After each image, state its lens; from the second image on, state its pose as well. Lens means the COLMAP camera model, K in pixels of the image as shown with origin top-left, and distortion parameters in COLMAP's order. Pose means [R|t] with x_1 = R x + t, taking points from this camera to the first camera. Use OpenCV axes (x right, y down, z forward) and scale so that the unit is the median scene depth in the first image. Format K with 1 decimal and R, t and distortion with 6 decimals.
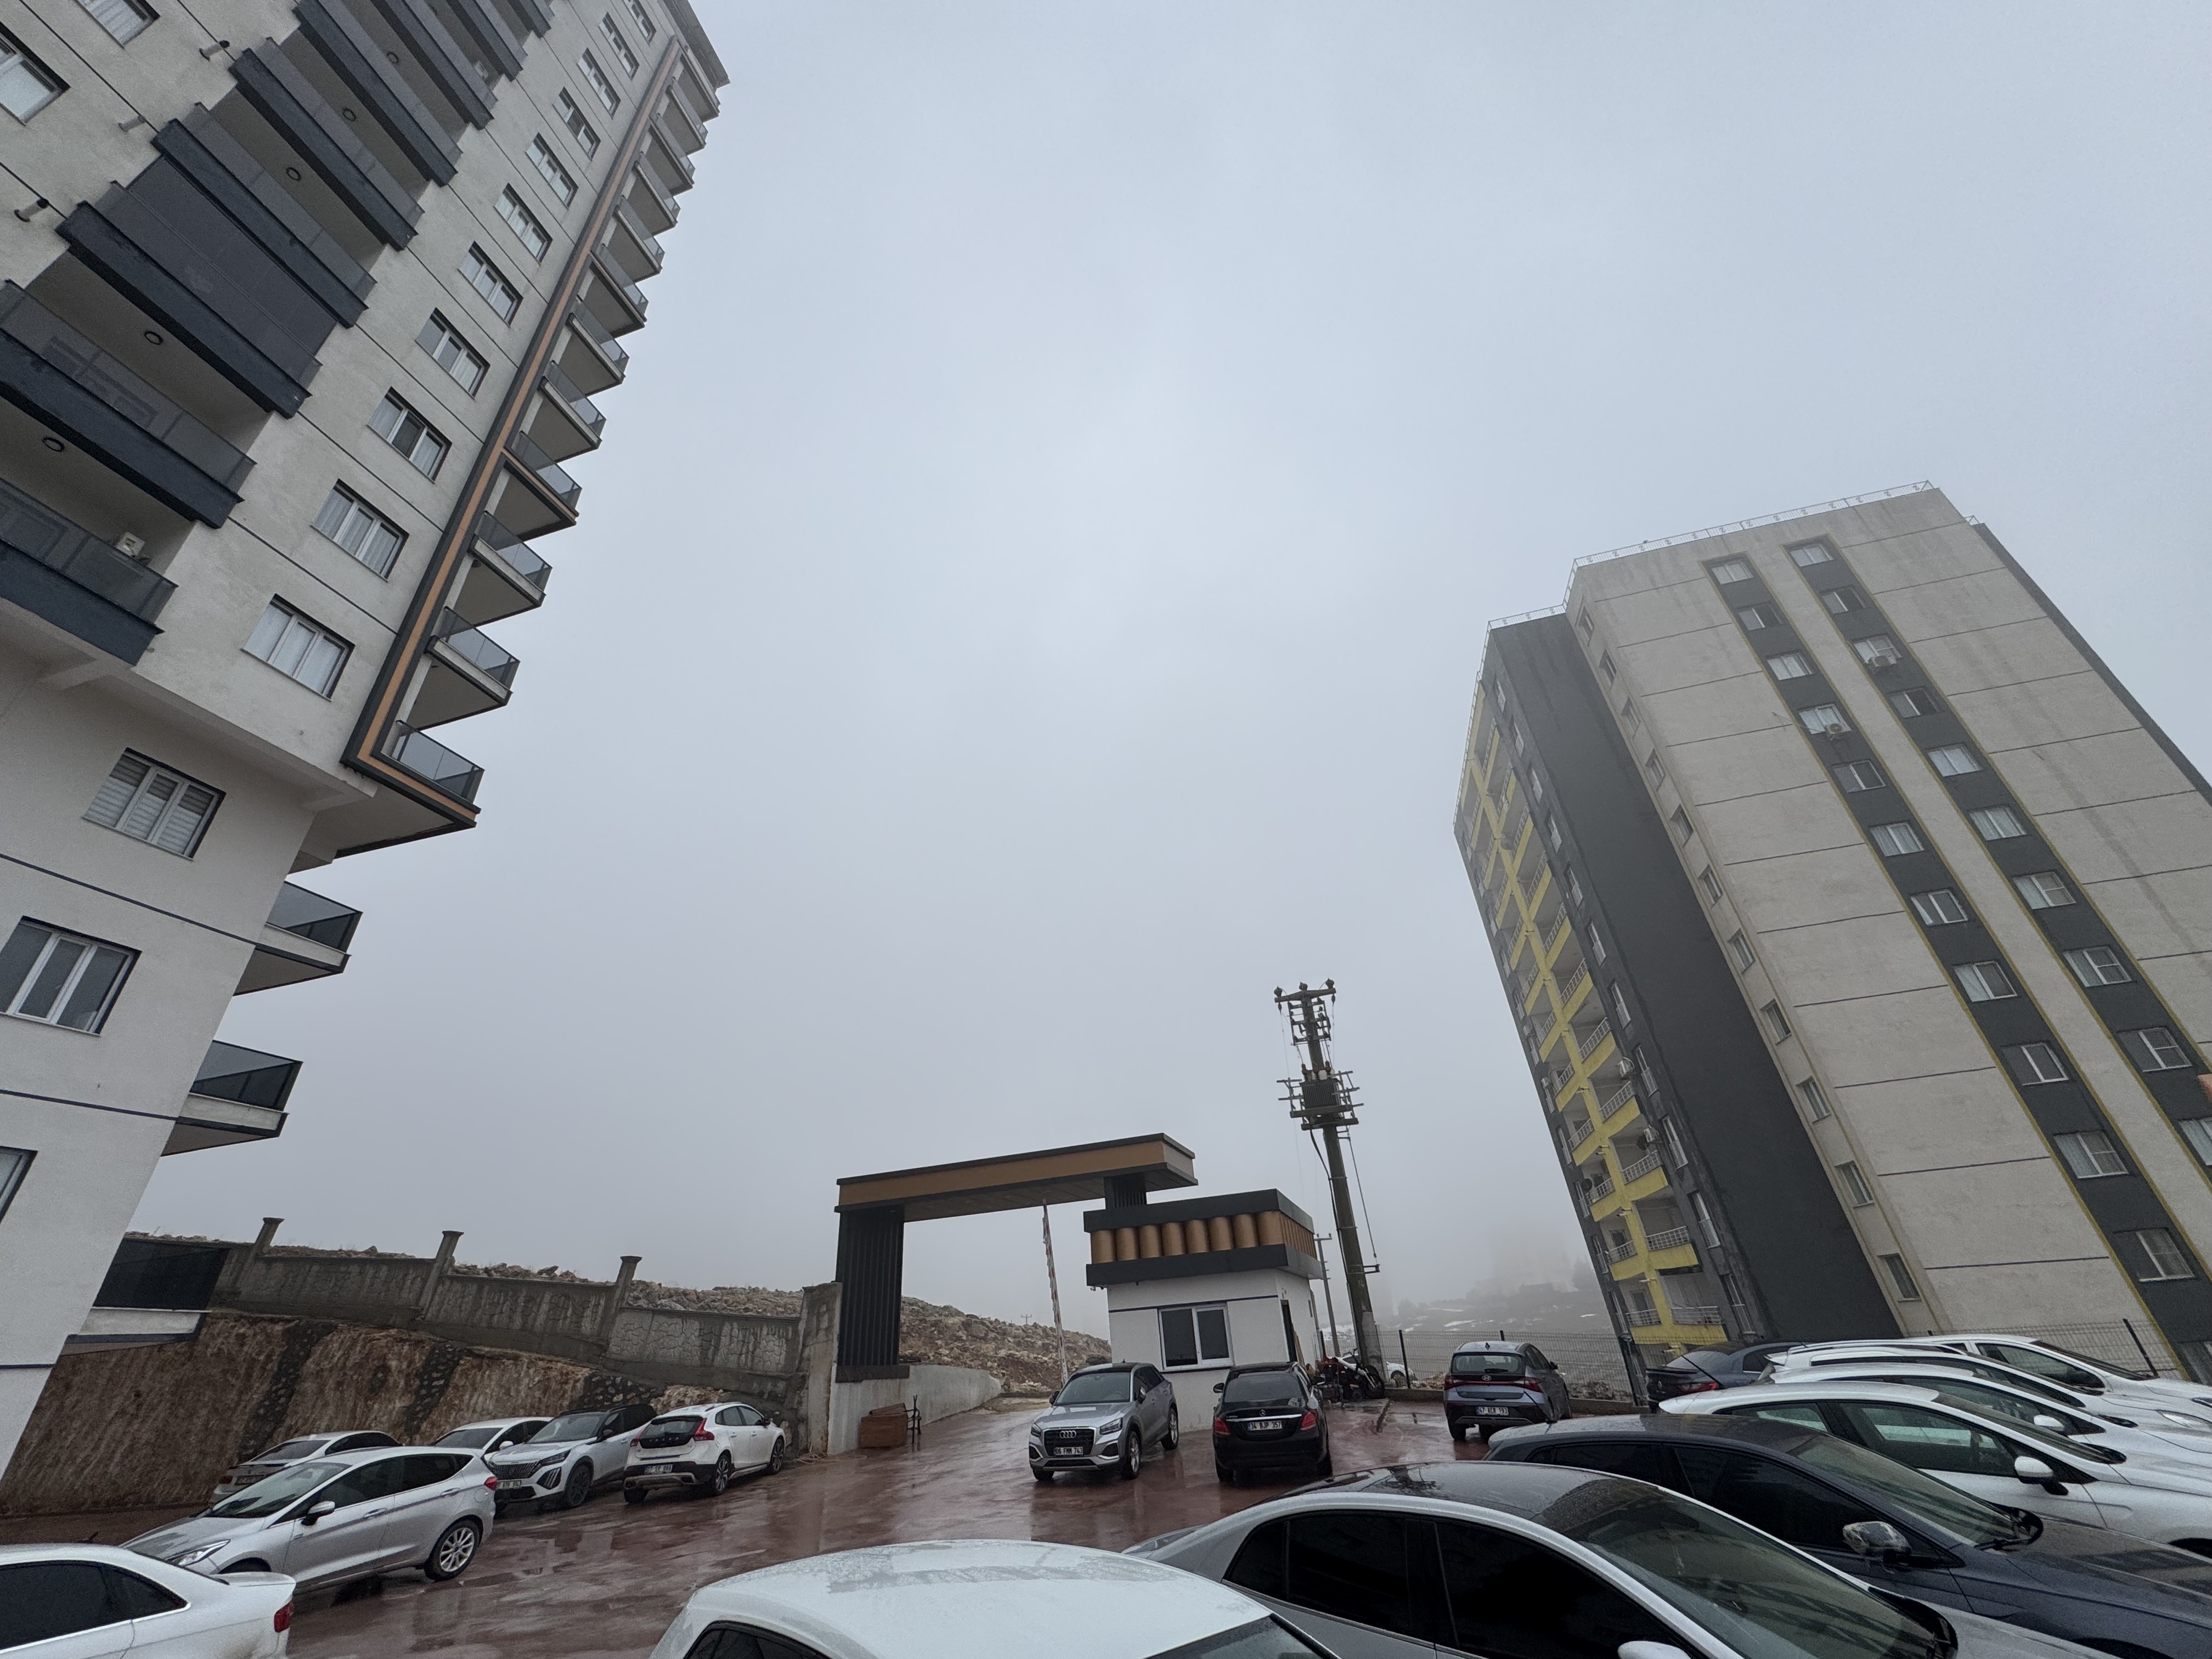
lens RADIAL K [[879.8, 0, 1102.8], [0, 879.8, 820.5], [0, 0, 1]] dist [-0.003771, 0.000443]
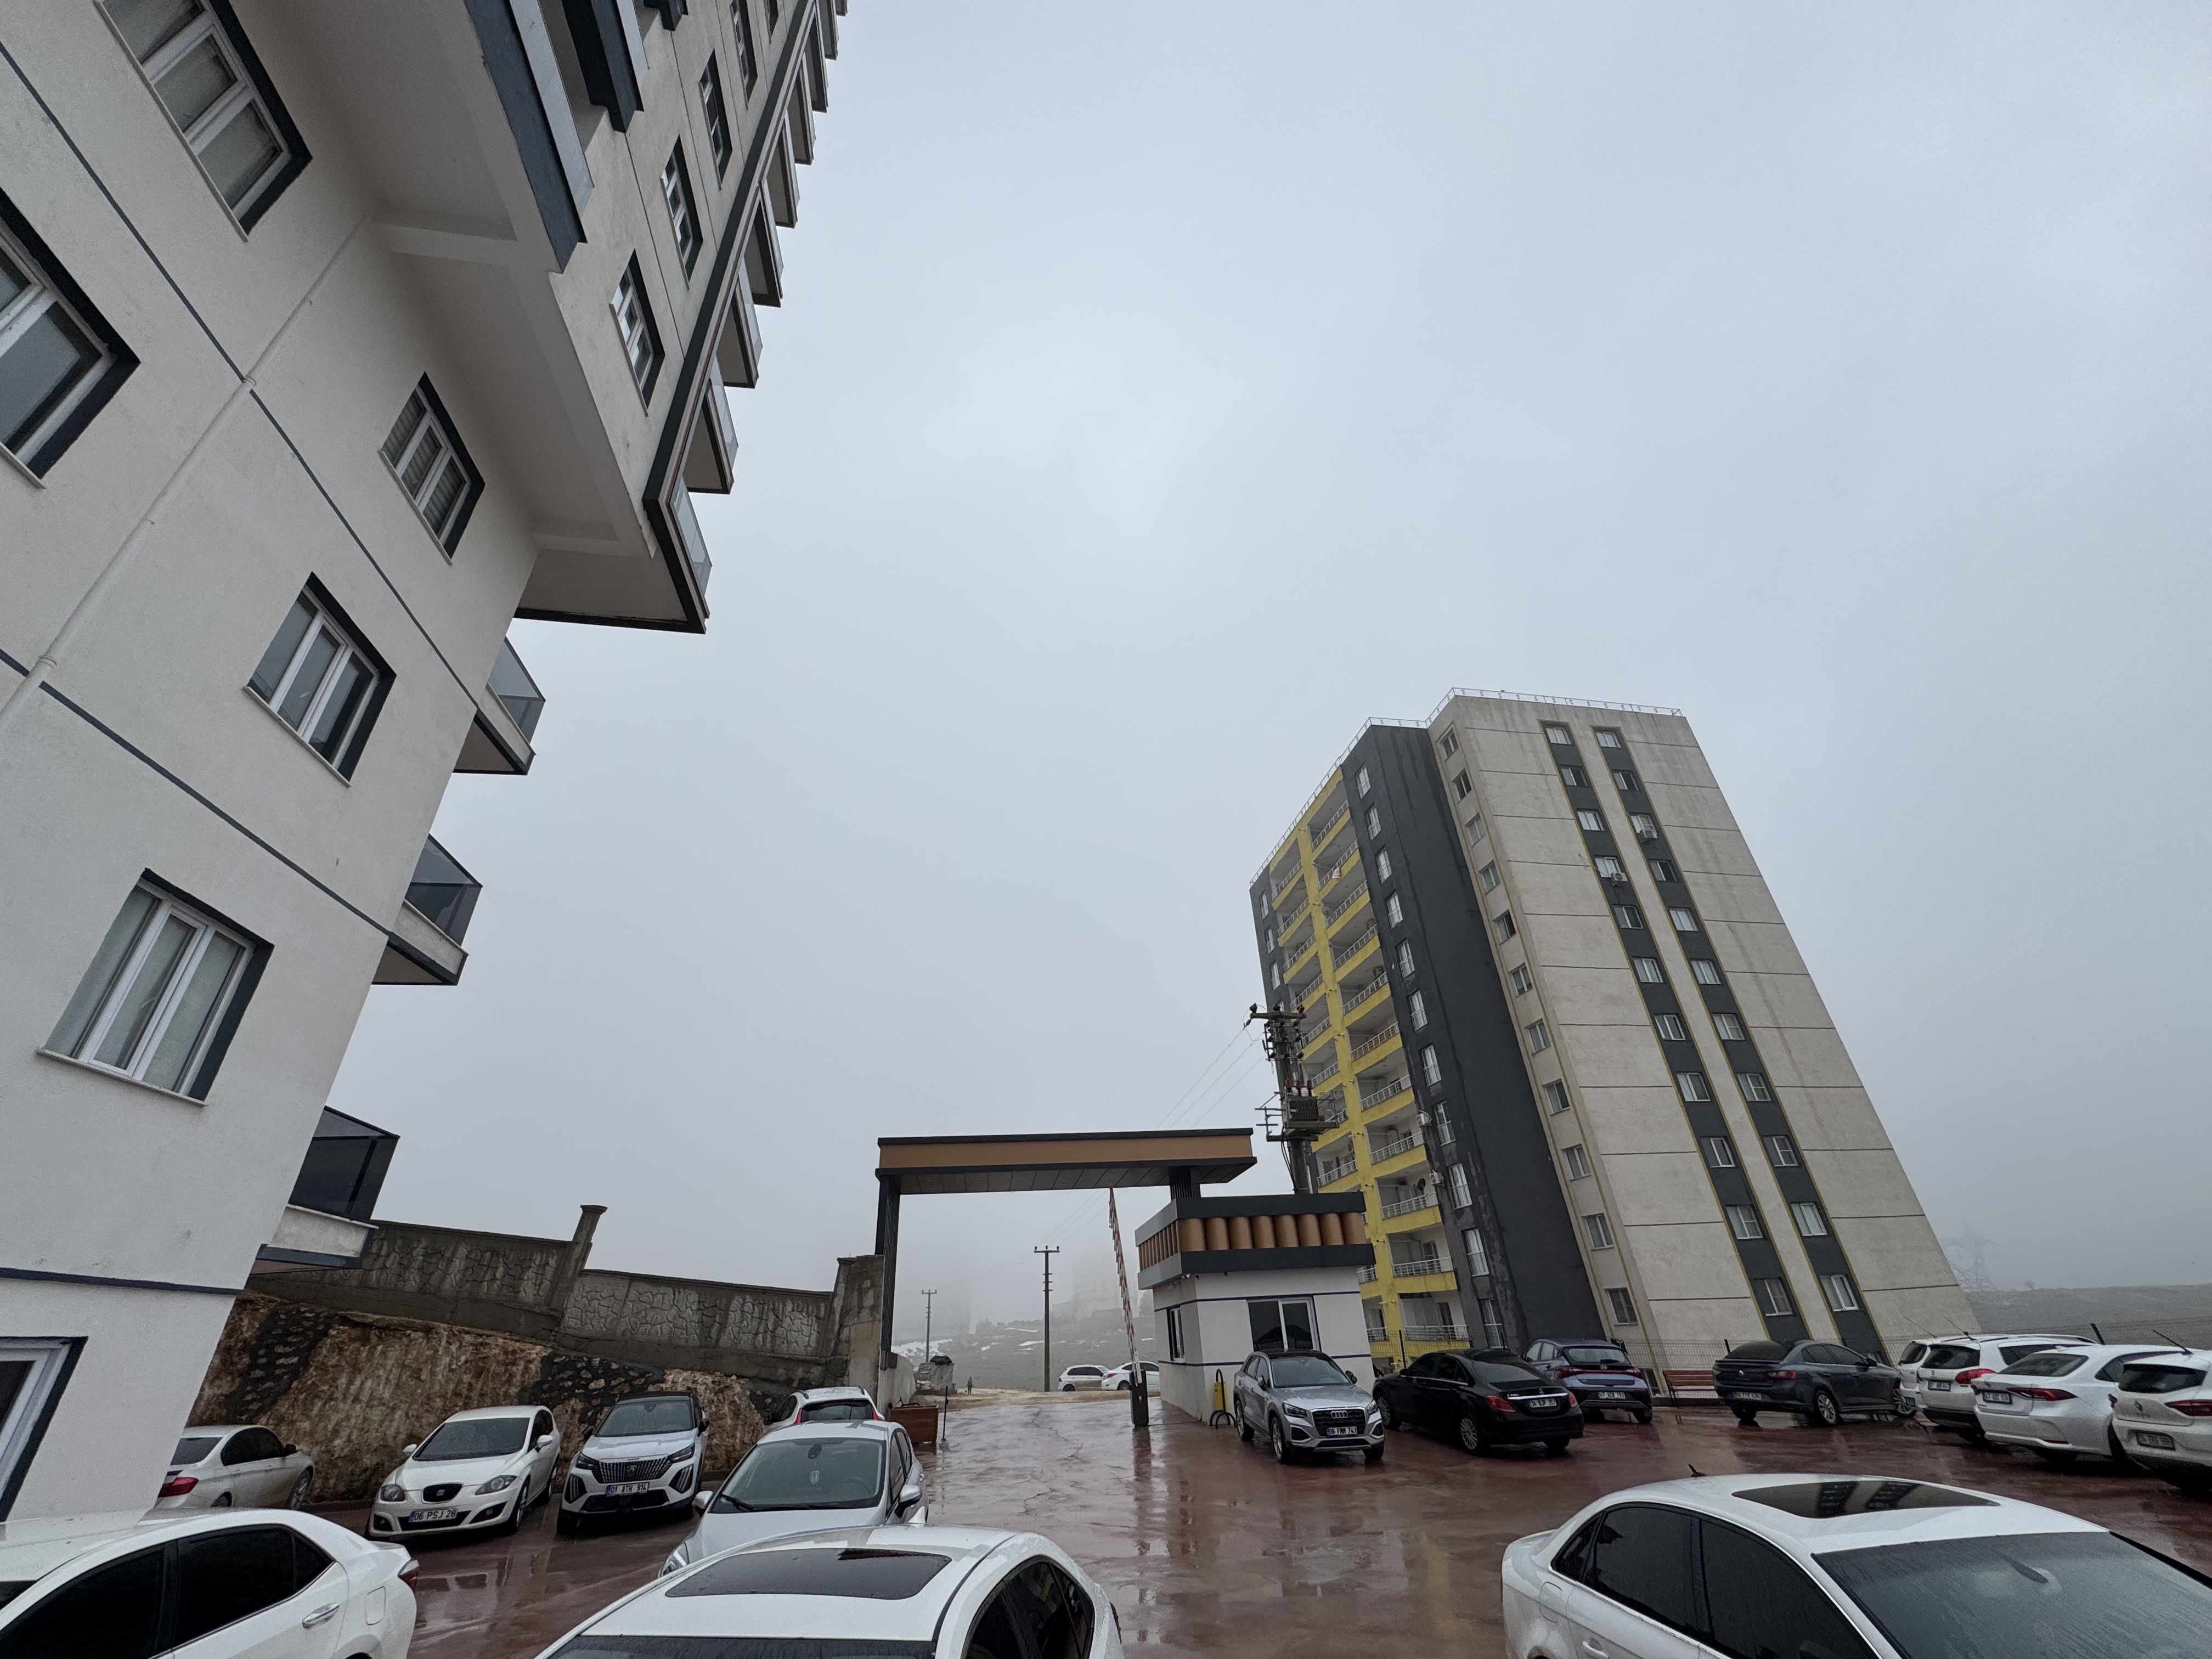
lens RADIAL K [[879.8, 0, 1097.6], [0, 879.8, 819.3], [0, 0, 1]] dist [-0.003771, 0.000443]
pose [[0.904648, 0.238942, 0.352871, -0.443908], [-0.233083, 0.970623, -0.059694, 0.092083], [-0.356768, -0.028246, 0.933766, 0.102810]]
